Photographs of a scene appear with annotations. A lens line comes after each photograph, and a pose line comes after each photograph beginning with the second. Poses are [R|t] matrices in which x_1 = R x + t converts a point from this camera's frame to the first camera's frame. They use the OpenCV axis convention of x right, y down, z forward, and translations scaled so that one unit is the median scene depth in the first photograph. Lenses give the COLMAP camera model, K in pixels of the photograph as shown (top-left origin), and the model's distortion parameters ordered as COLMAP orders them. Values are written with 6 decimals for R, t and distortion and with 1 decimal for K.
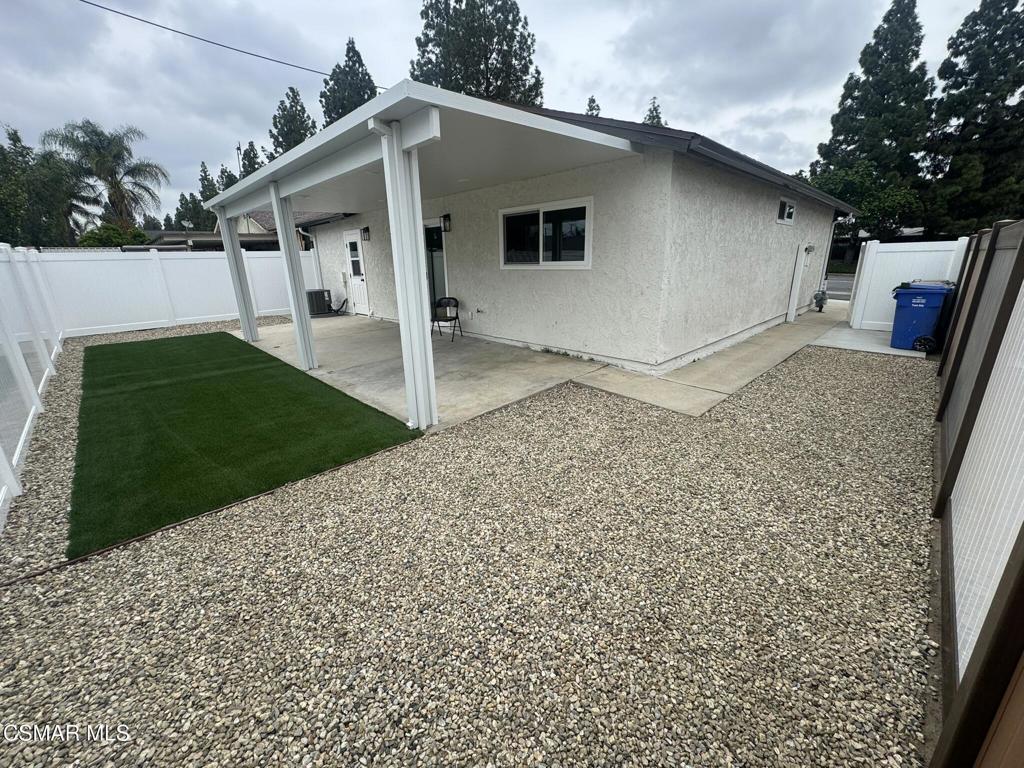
lens RADIAL K [[409.8, 0, 512.0], [0, 409.8, 384.0], [0, 0, 1]] dist [-0.002770, 0.000058]
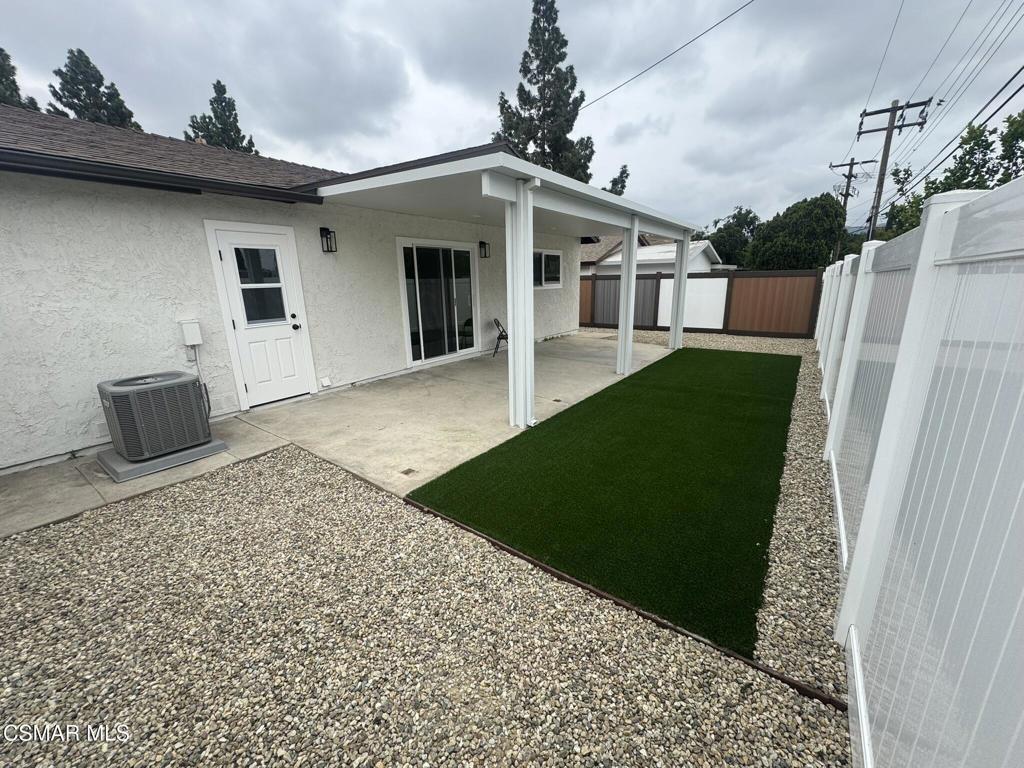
lens RADIAL K [[409.8, 0, 512.0], [0, 409.8, 384.0], [0, 0, 1]] dist [-0.002770, 0.000058]
pose [[-0.170273, -0.230627, 0.958028, -1.476997], [0.299556, 0.914099, 0.273293, -0.402446], [-0.938762, 0.333517, -0.086561, 1.330691]]
